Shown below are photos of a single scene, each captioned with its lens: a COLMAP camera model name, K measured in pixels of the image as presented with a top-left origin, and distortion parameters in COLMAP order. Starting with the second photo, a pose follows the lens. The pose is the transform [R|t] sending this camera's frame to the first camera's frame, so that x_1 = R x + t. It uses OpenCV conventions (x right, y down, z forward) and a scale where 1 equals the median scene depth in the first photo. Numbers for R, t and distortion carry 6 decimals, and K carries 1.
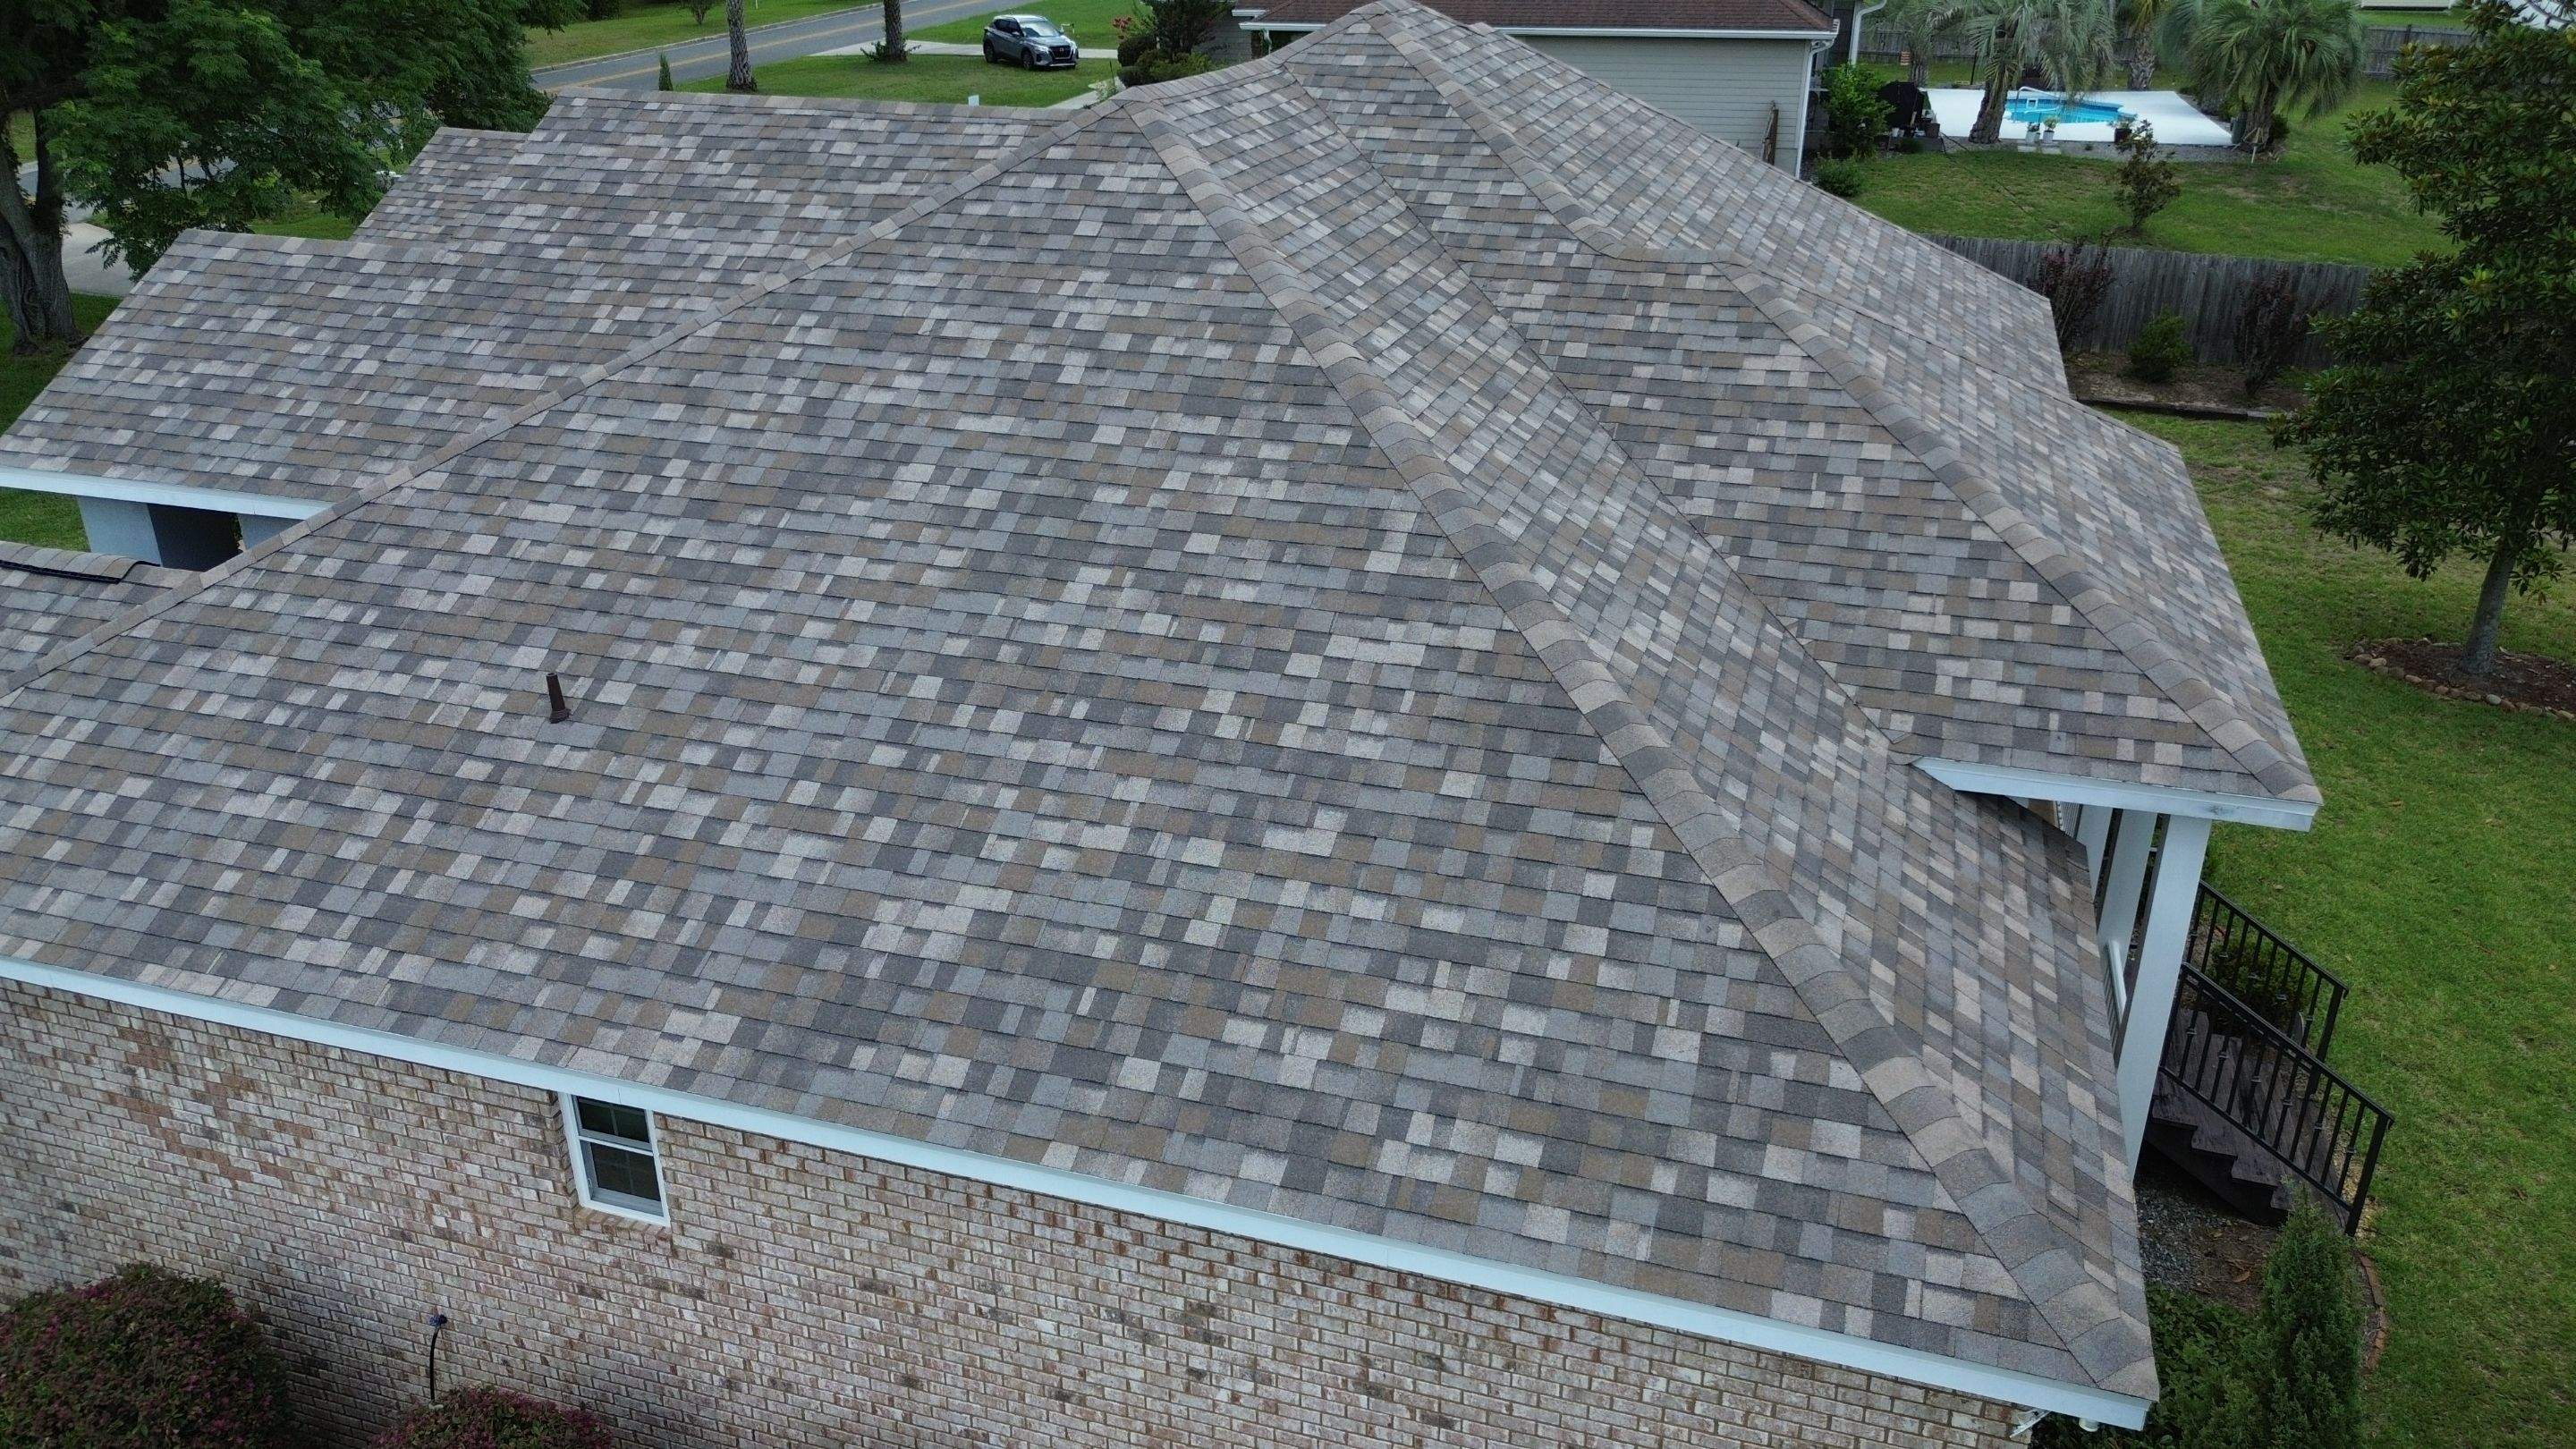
lens RADIAL K [[1837.8, 0, 1292.2], [0, 1837.8, 721.7], [0, 0, 1]] dist [0.065218, -0.065589]
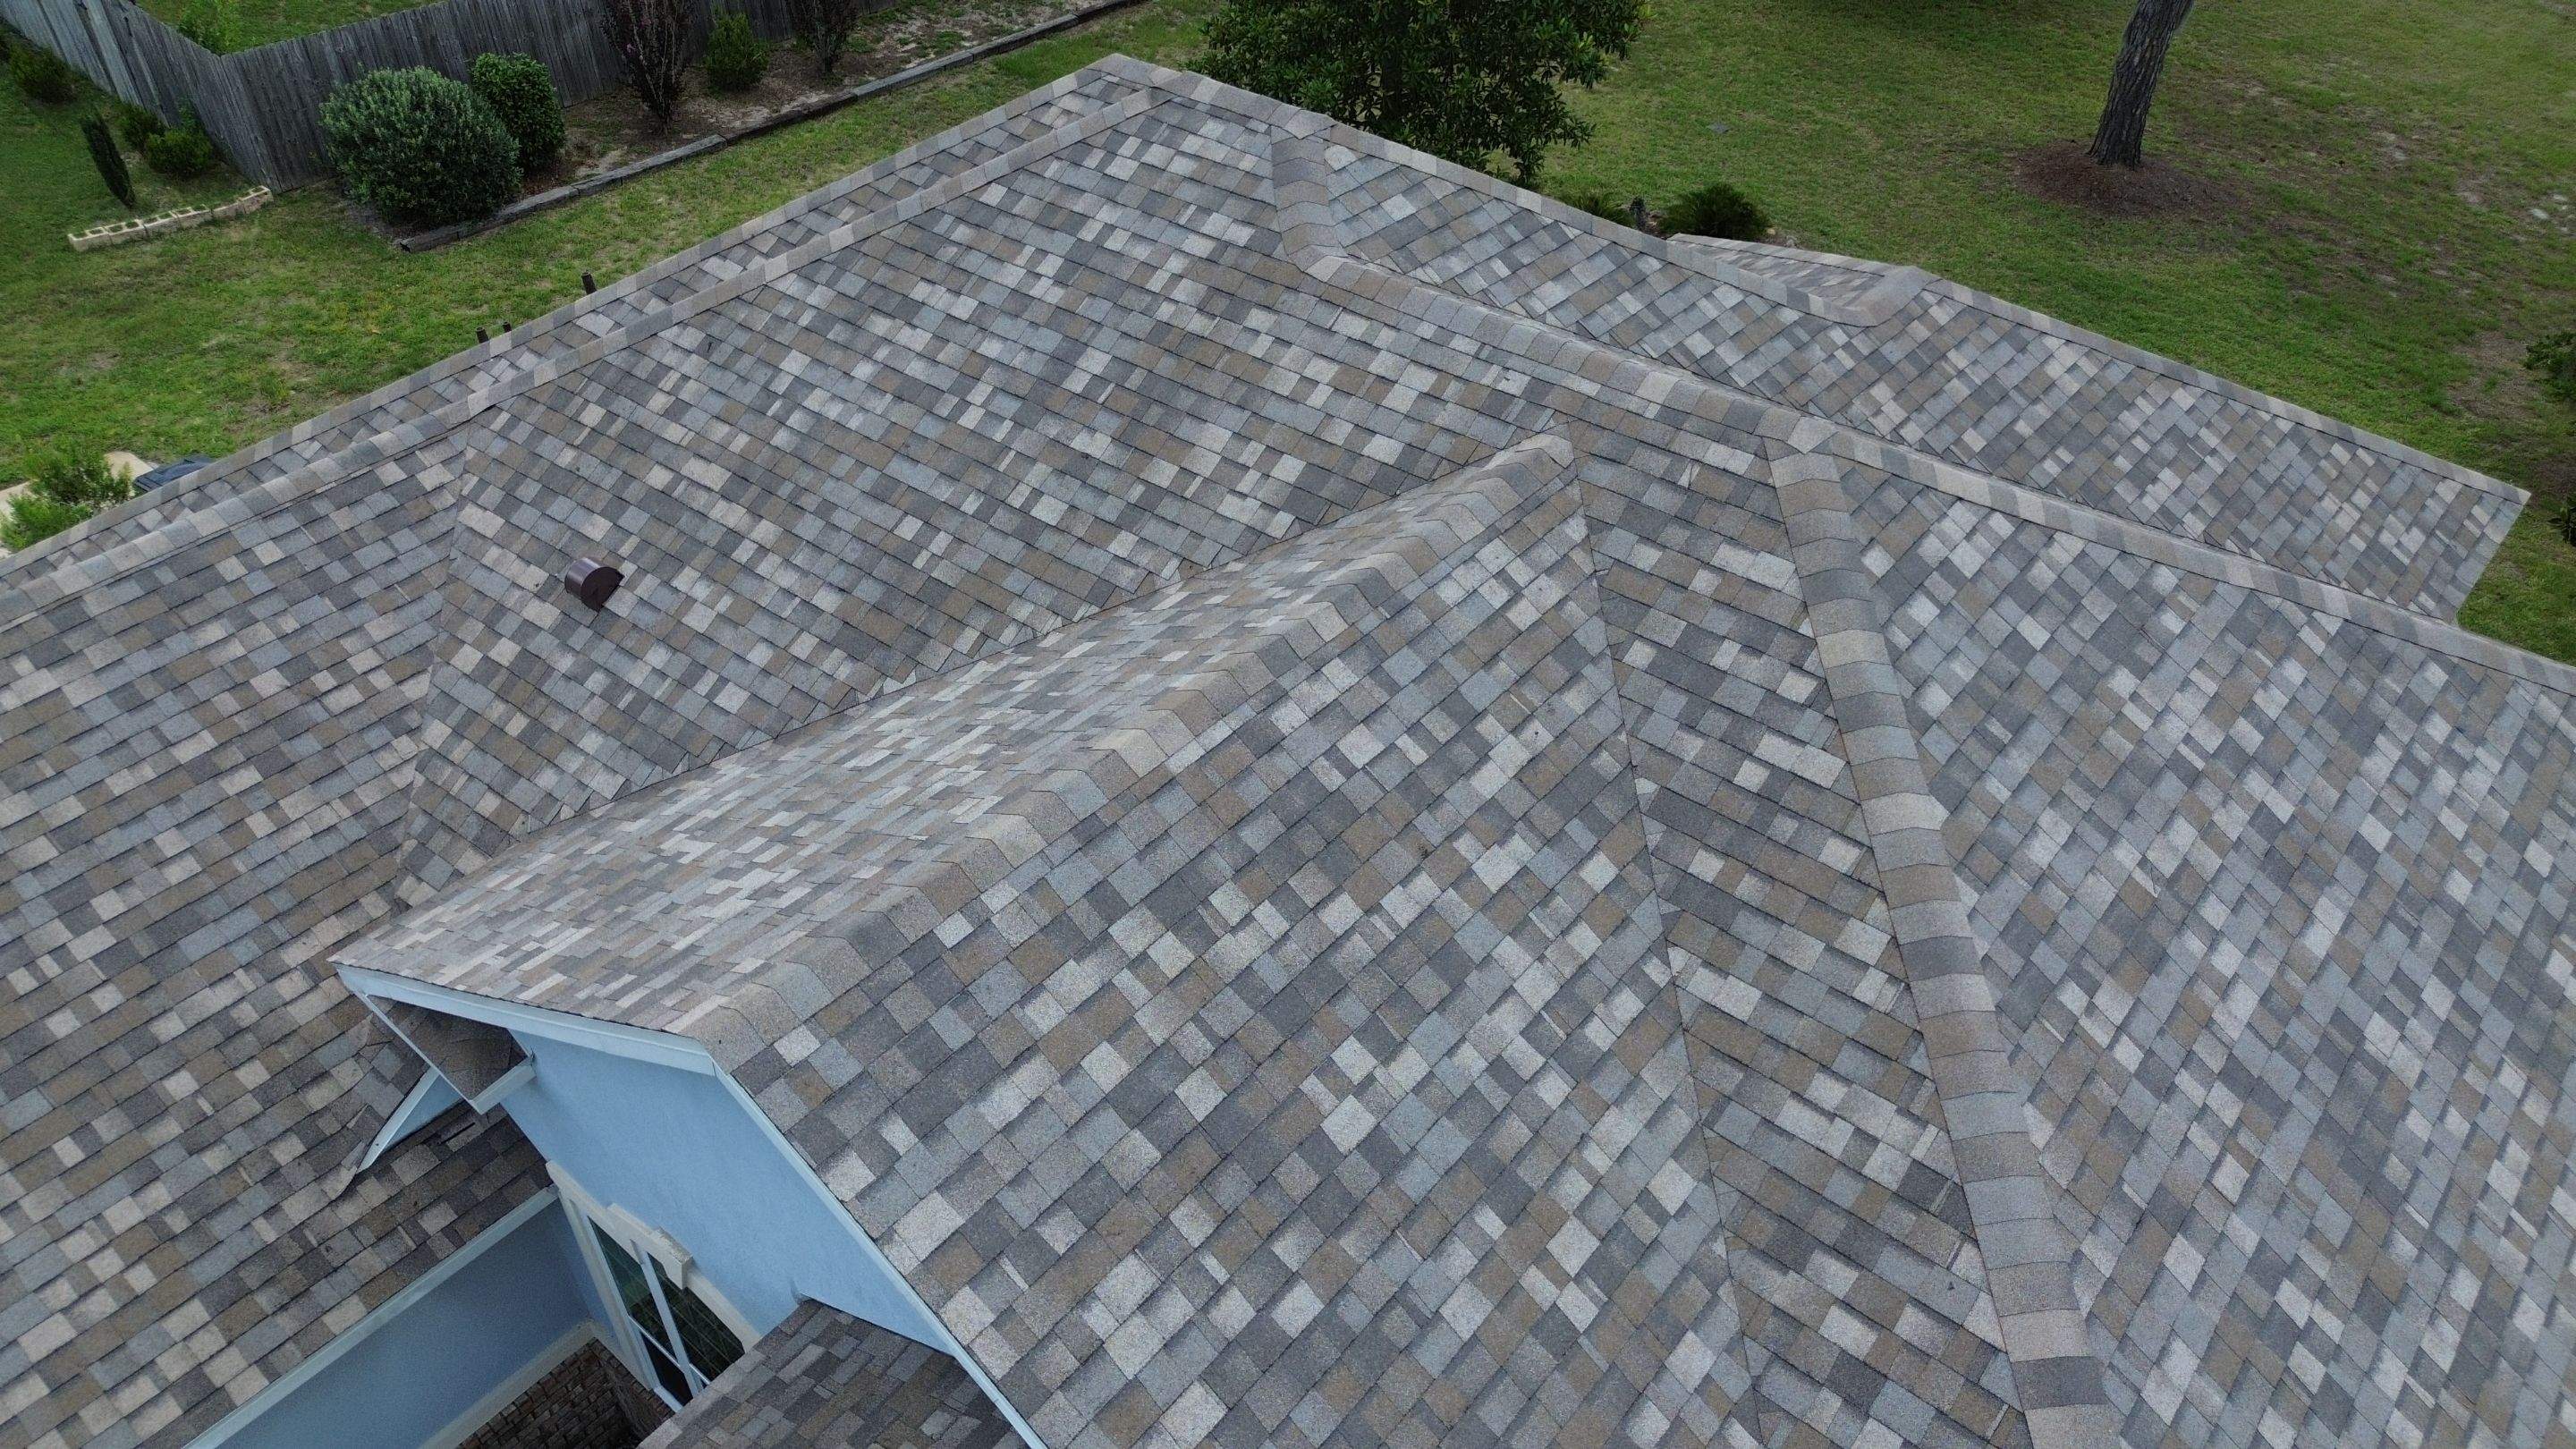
lens RADIAL K [[1837.8, 0, 1295.2], [0, 1837.8, 712.9], [0, 0, 1]] dist [0.065218, -0.065589]
pose [[0.370174, -0.587371, 0.719699, -0.801151], [0.382144, 0.802430, 0.458336, -0.725426], [-0.846721, 0.105365, 0.521499, 0.928381]]
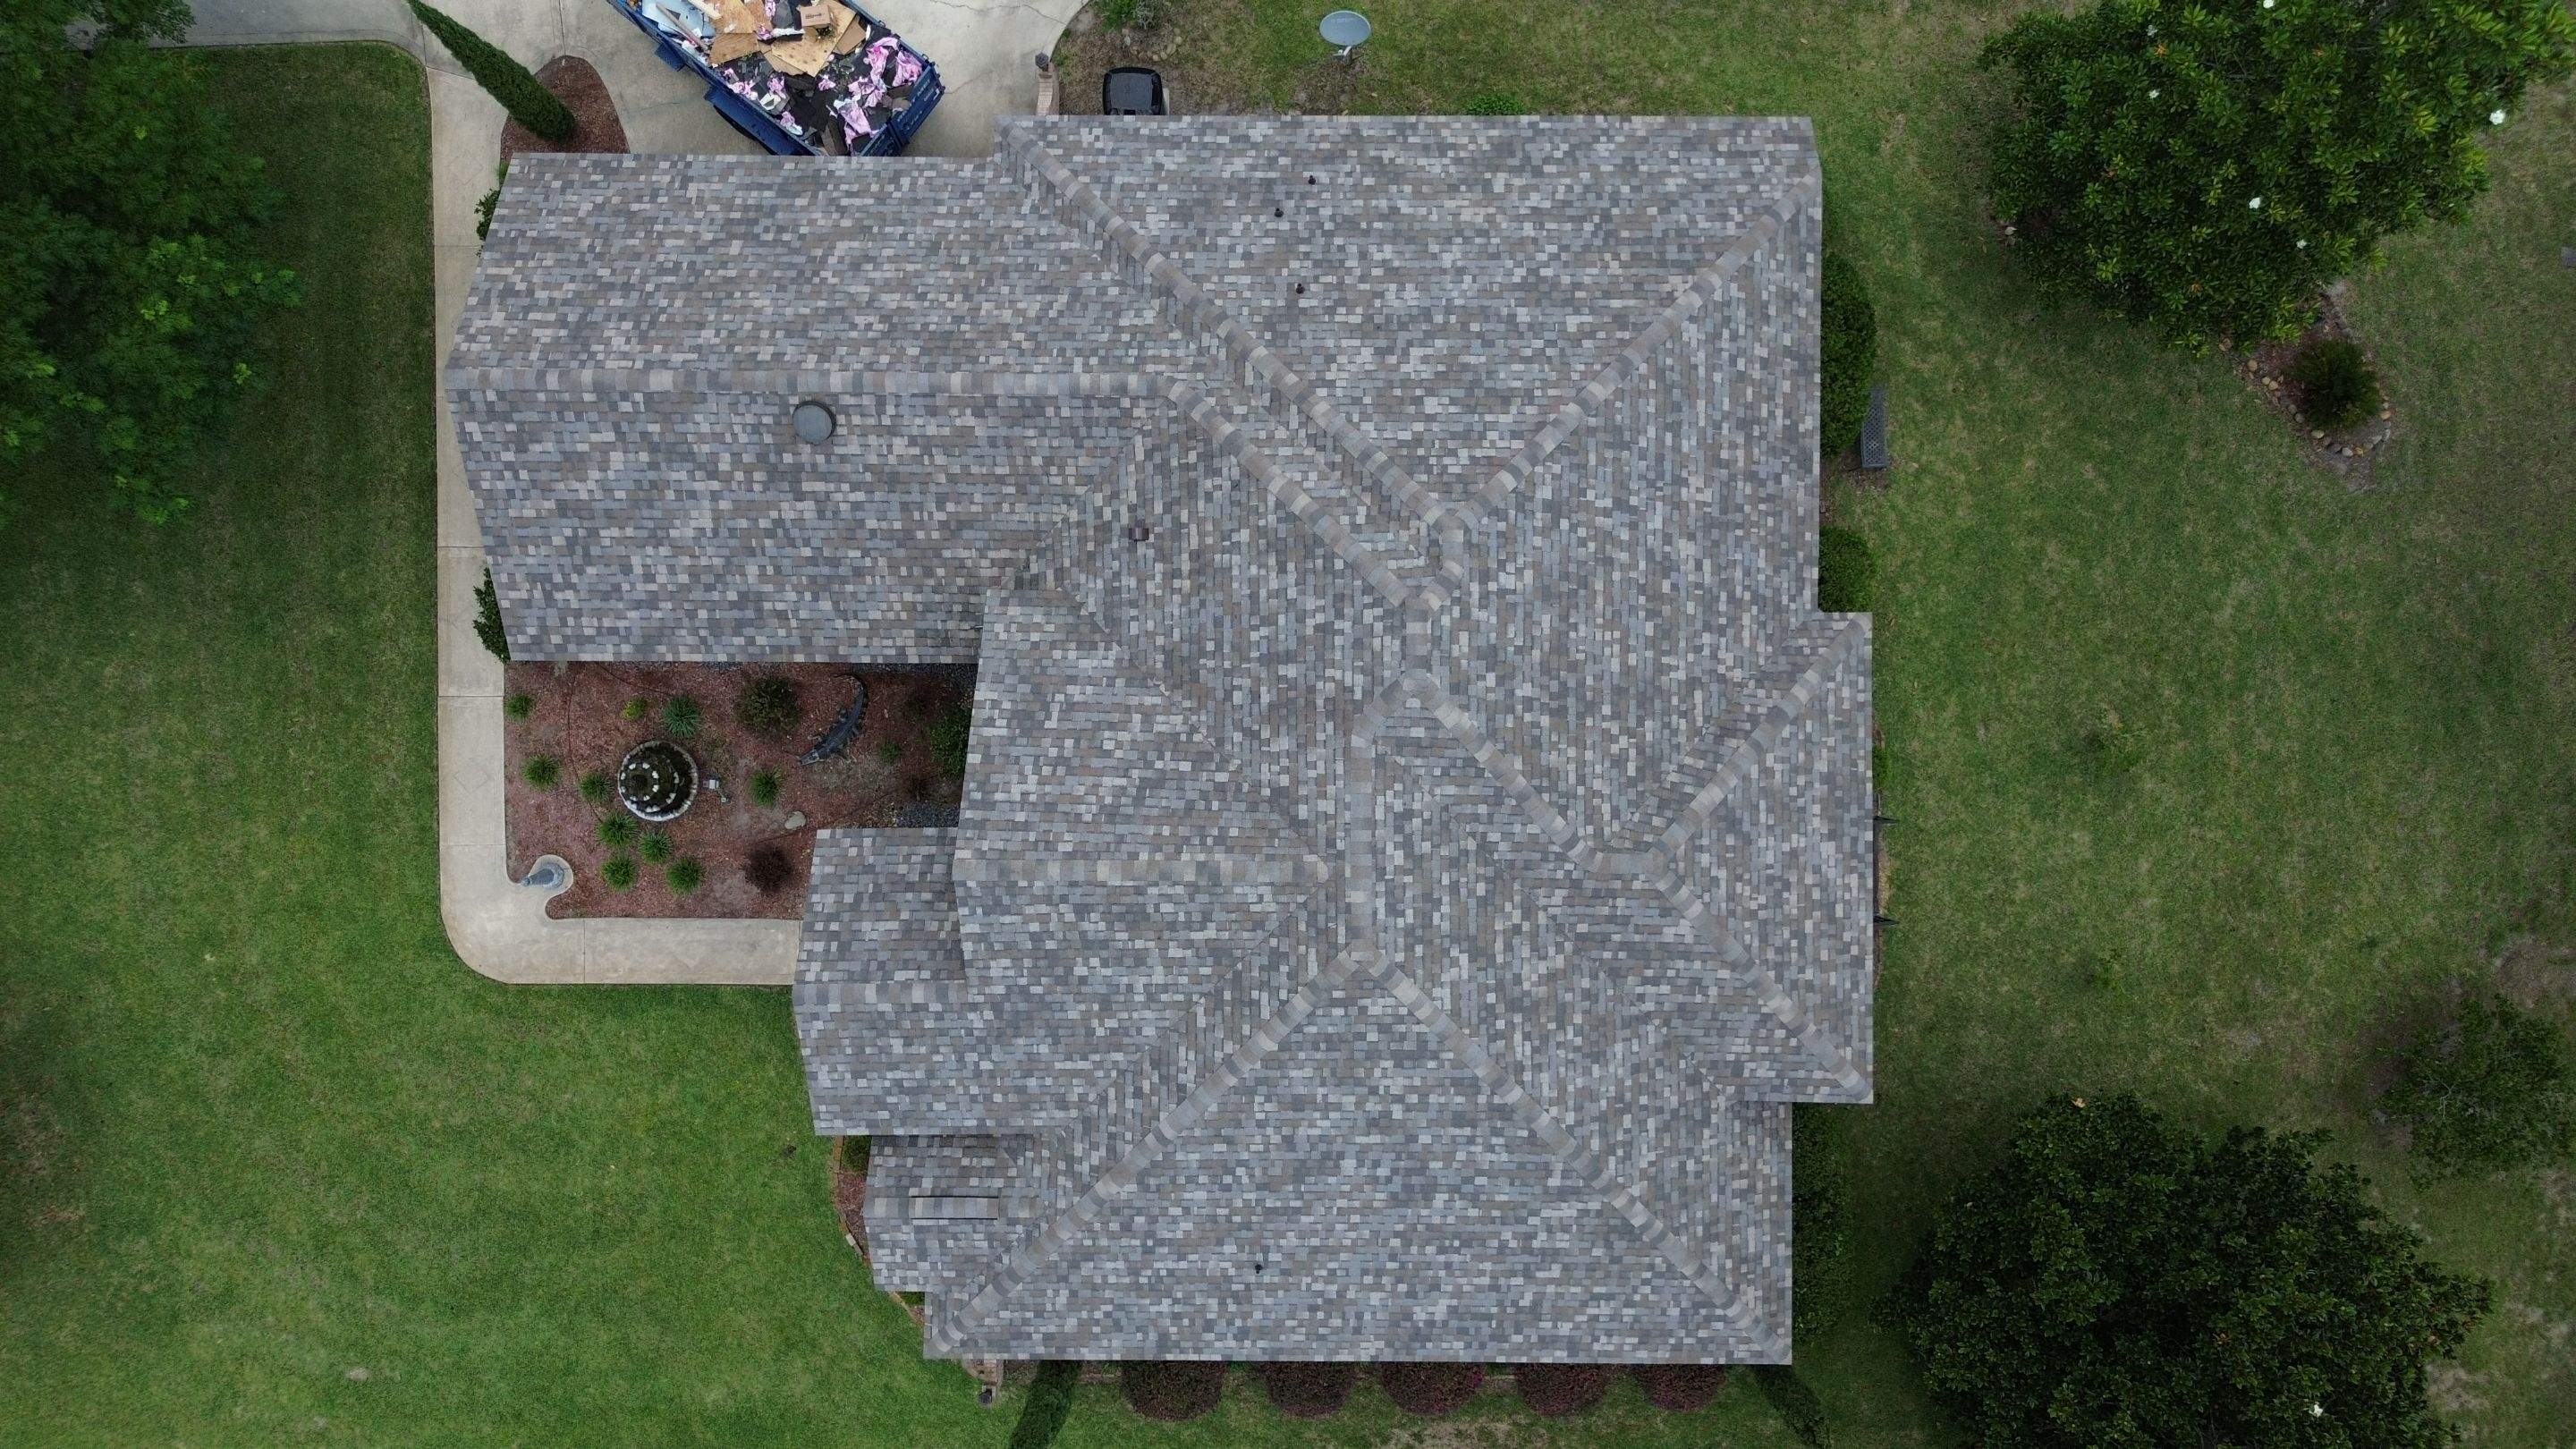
lens RADIAL K [[1837.8, 0, 1290.5], [0, 1837.8, 717.8], [0, 0, 1]] dist [0.065218, -0.065589]
pose [[0.951452, -0.307784, -0.002651, -0.087345], [0.132397, 0.401472, 0.906251, -2.477417], [-0.277866, -0.862606, 0.422731, 0.483727]]
